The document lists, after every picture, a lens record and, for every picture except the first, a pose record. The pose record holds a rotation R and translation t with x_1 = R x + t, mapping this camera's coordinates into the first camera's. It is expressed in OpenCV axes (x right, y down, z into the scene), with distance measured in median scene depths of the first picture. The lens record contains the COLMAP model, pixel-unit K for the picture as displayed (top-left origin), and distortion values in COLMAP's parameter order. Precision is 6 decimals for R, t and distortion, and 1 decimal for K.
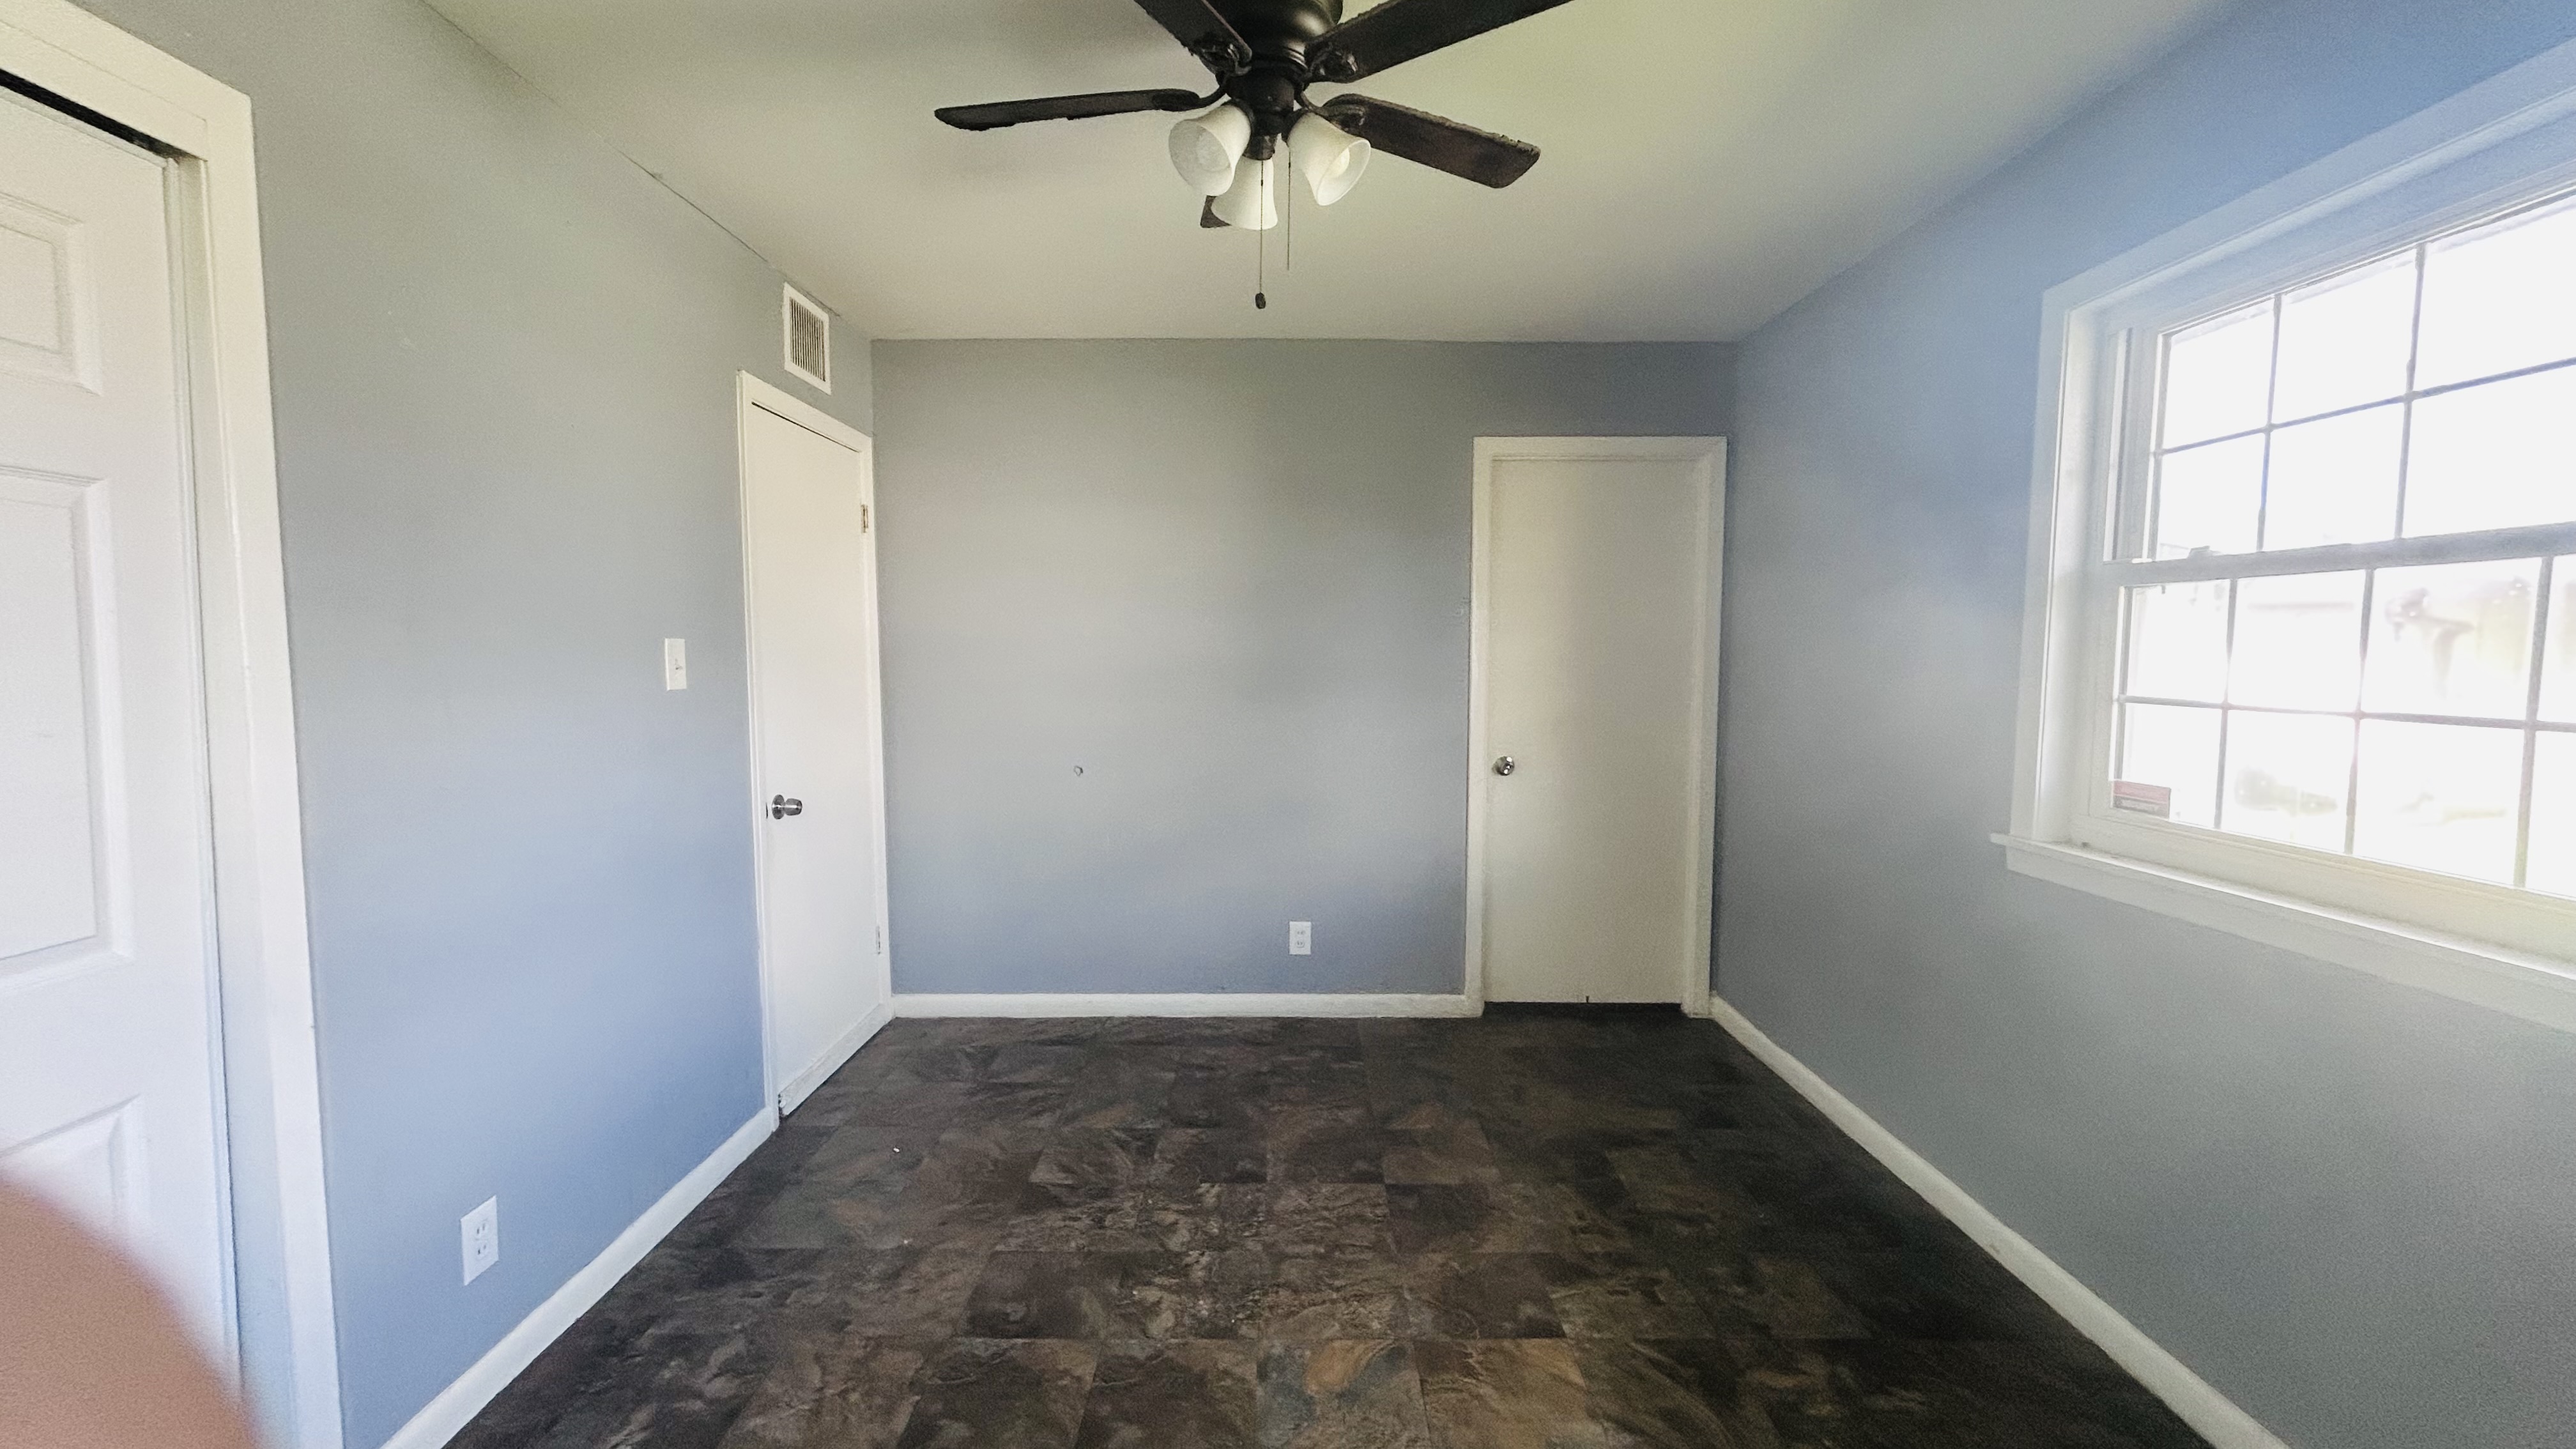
lens RADIAL K [[1044.5, 0, 1288.0], [0, 1044.5, 724.5], [0, 0, 1]] dist [-0.000763, -0.000092]
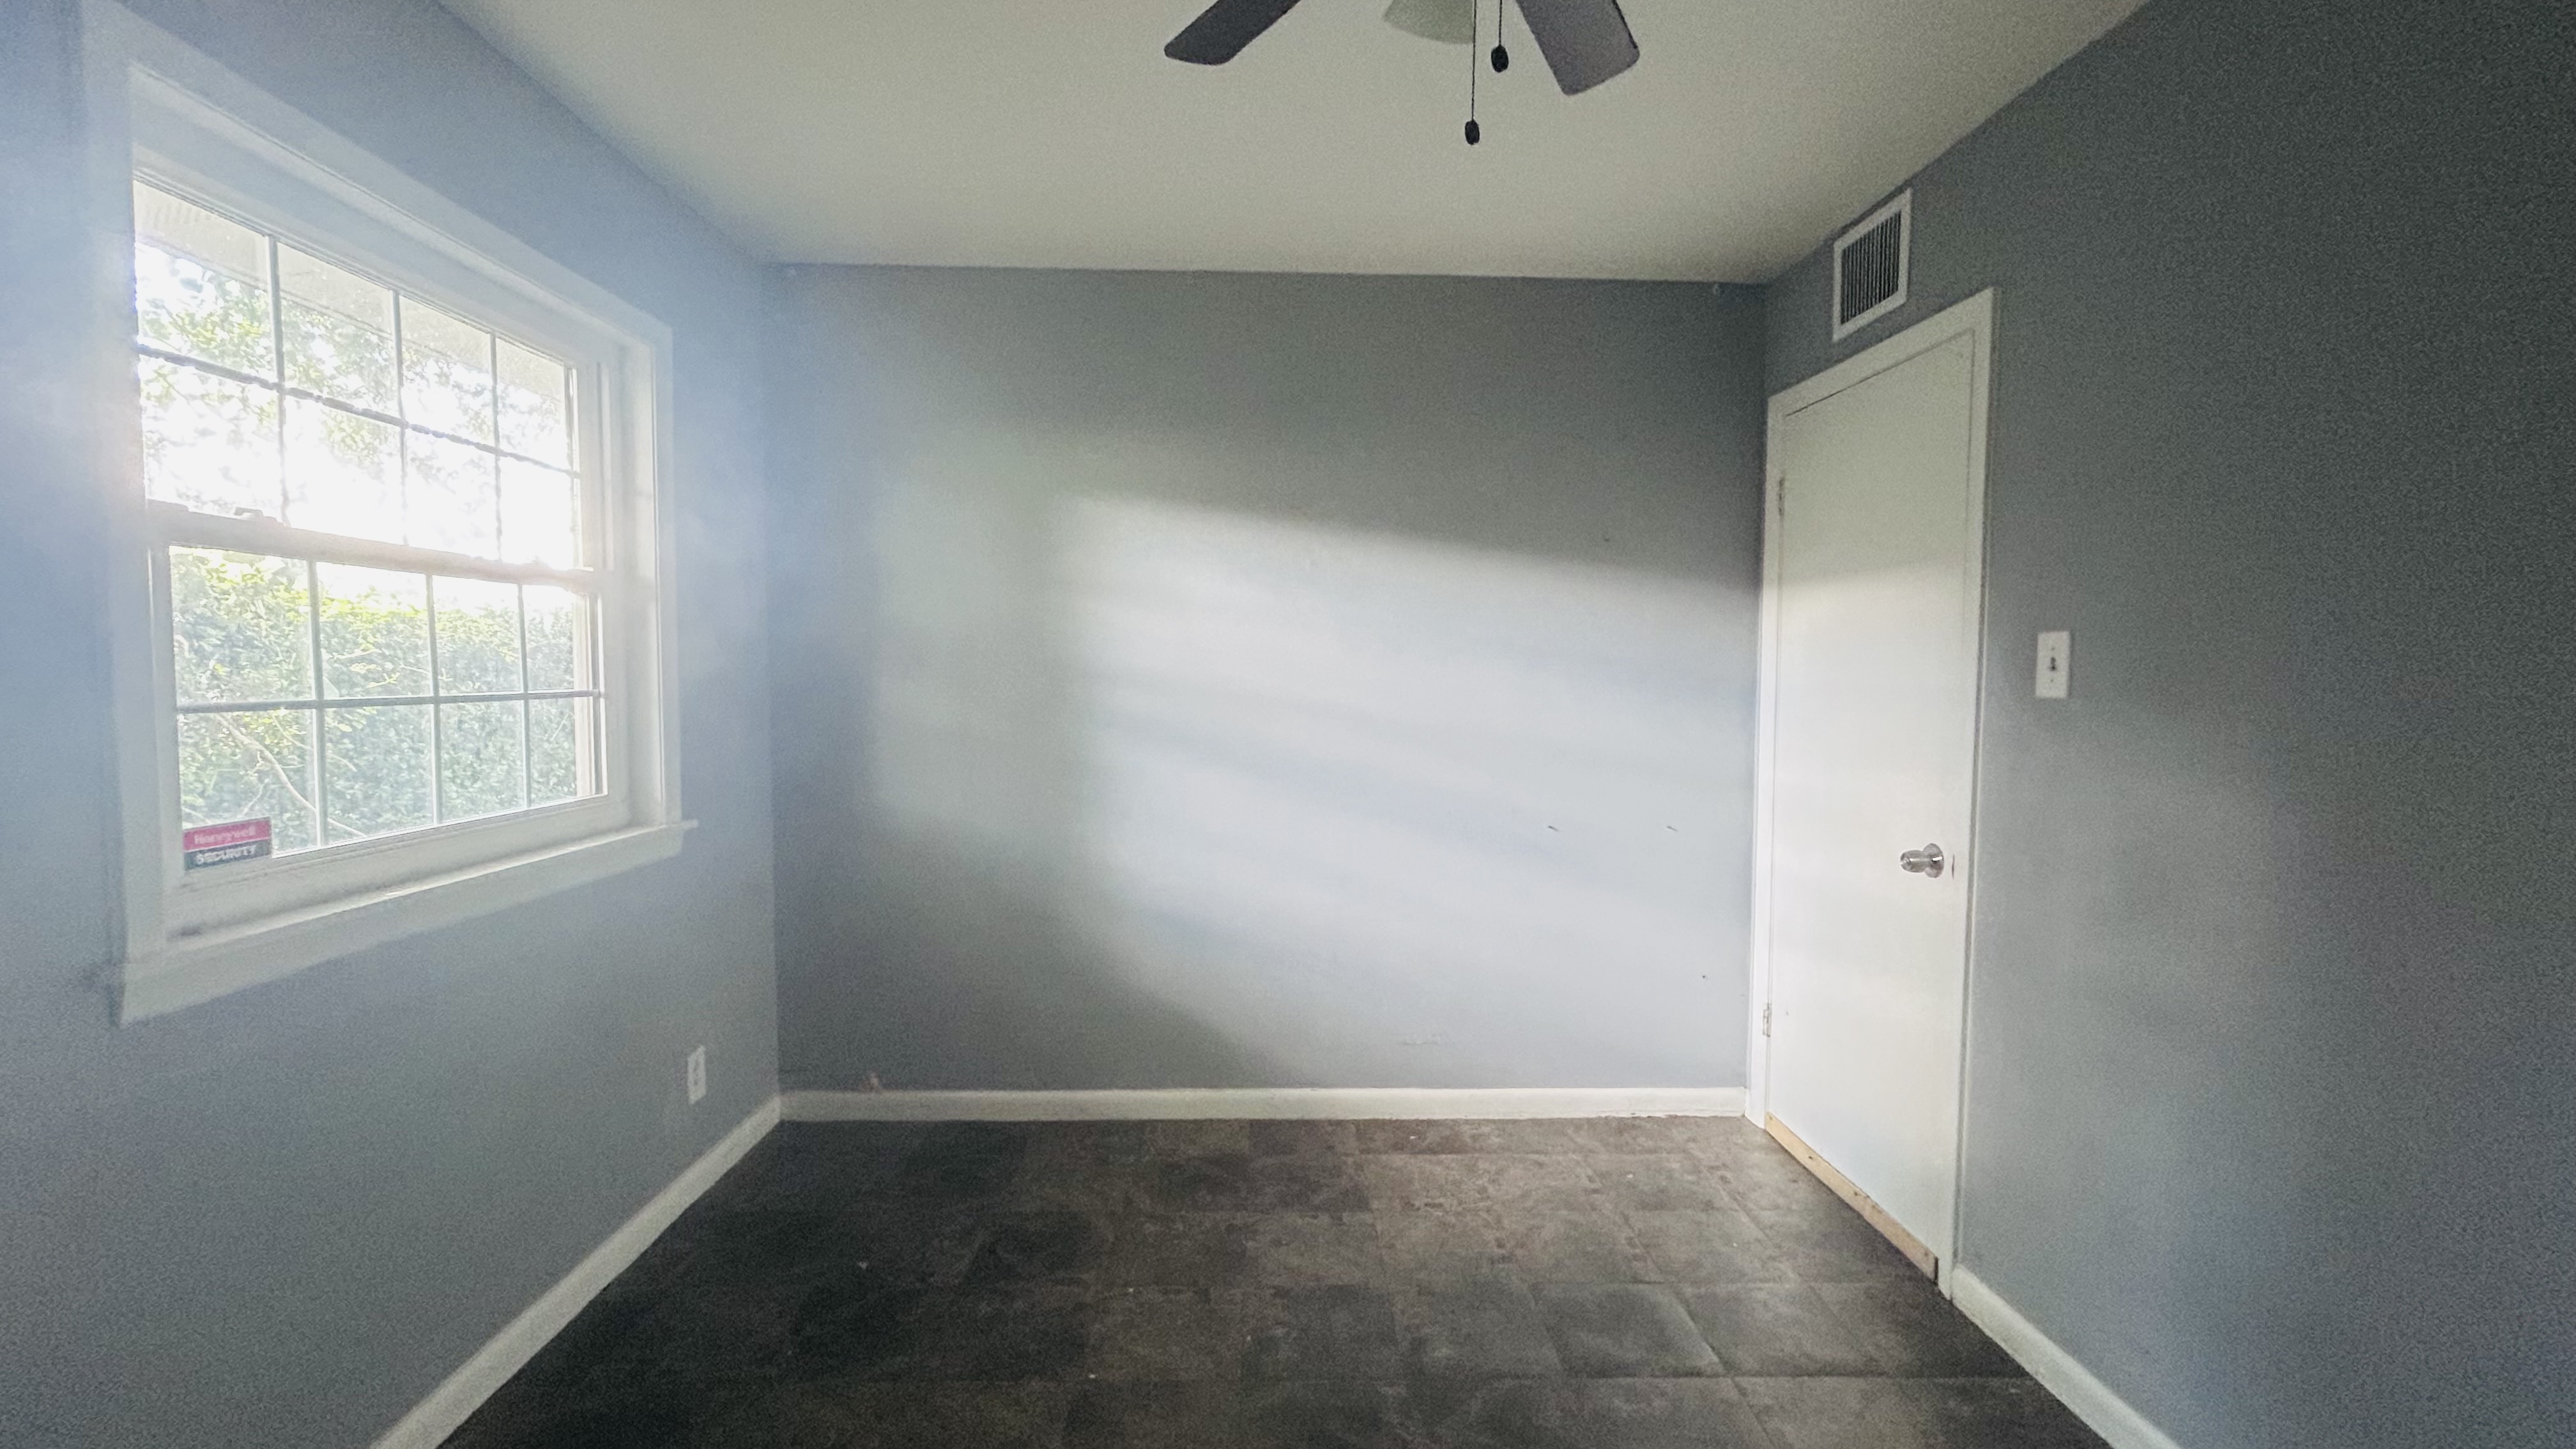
lens RADIAL K [[1069.6, 0, 1288.0], [0, 1069.6, 724.5], [0, 0, 1]] dist [-0.000346, -0.000057]
pose [[-0.999687, -0.000101, -0.025003, 0.099733], [-0.003311, 0.991721, 0.128366, -0.113098], [0.024783, 0.128408, -0.991412, 1.804572]]
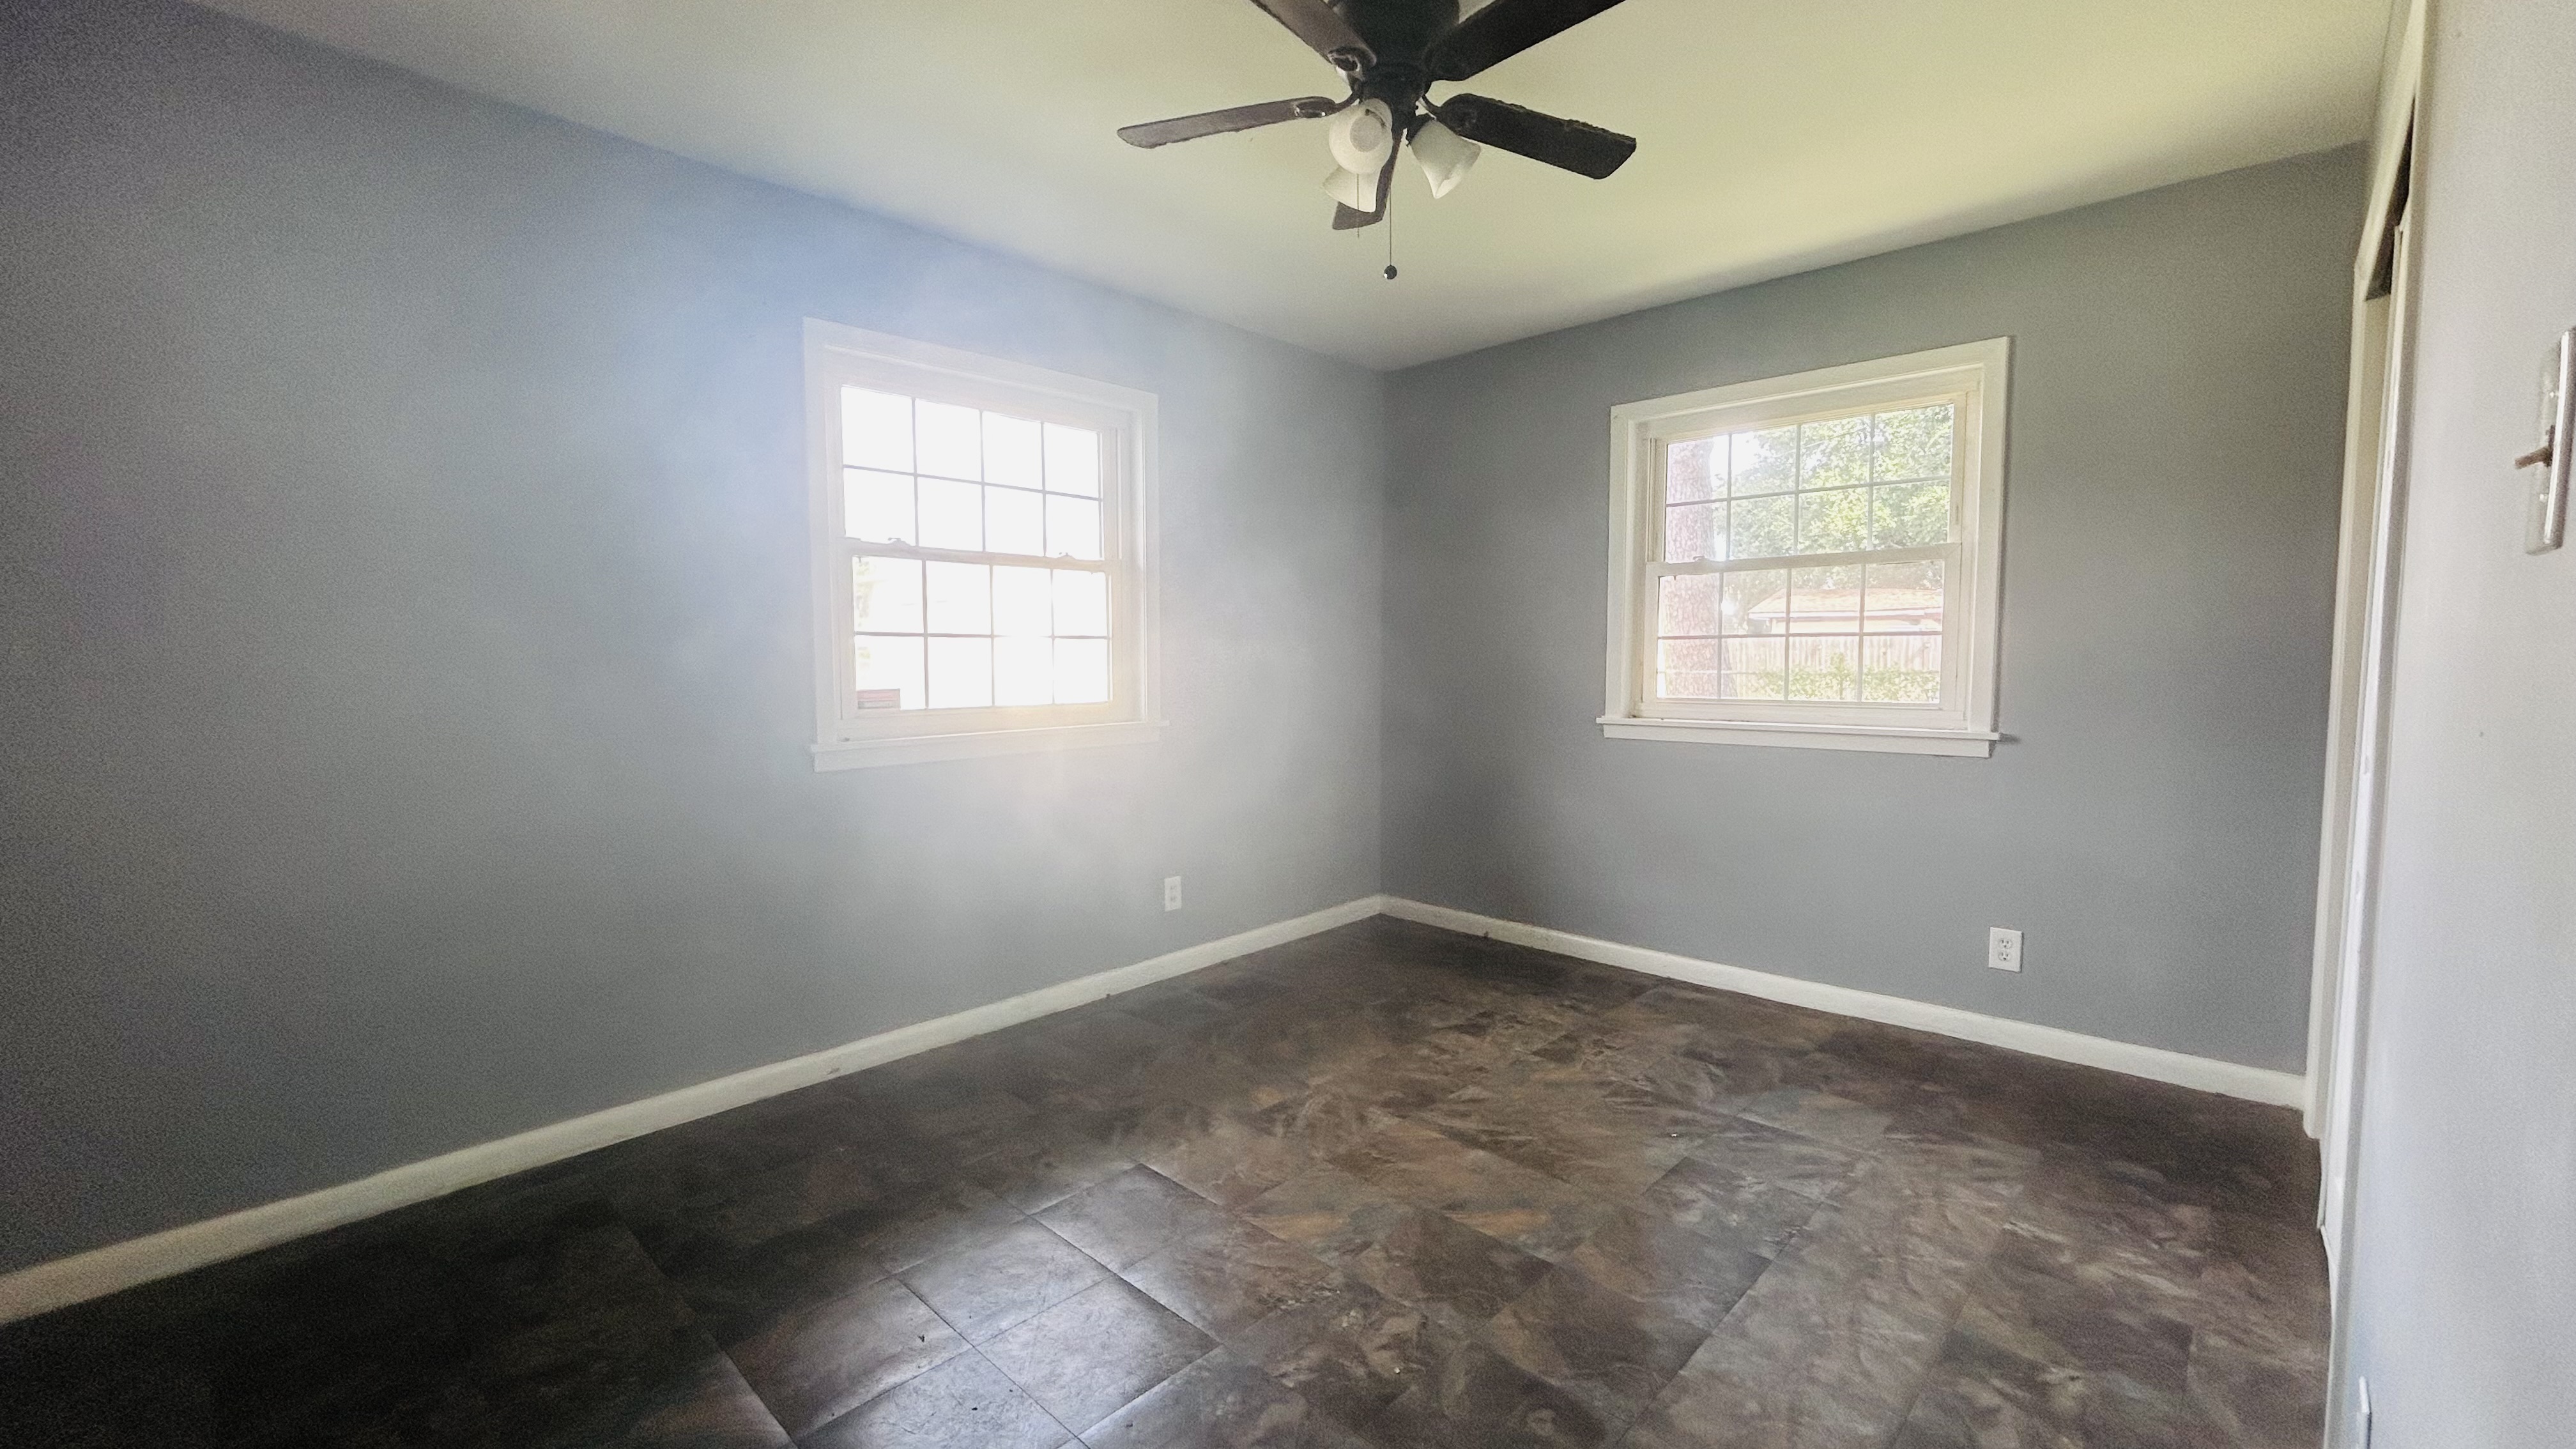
lens RADIAL K [[1044.5, 0, 1288.0], [0, 1044.5, 724.5], [0, 0, 1]] dist [-0.000763, -0.000092]
pose [[-0.719429, -0.046771, 0.692989, -0.674194], [0.054336, 0.990883, 0.123286, -0.047391], [-0.692437, 0.126350, -0.710328, 1.715574]]
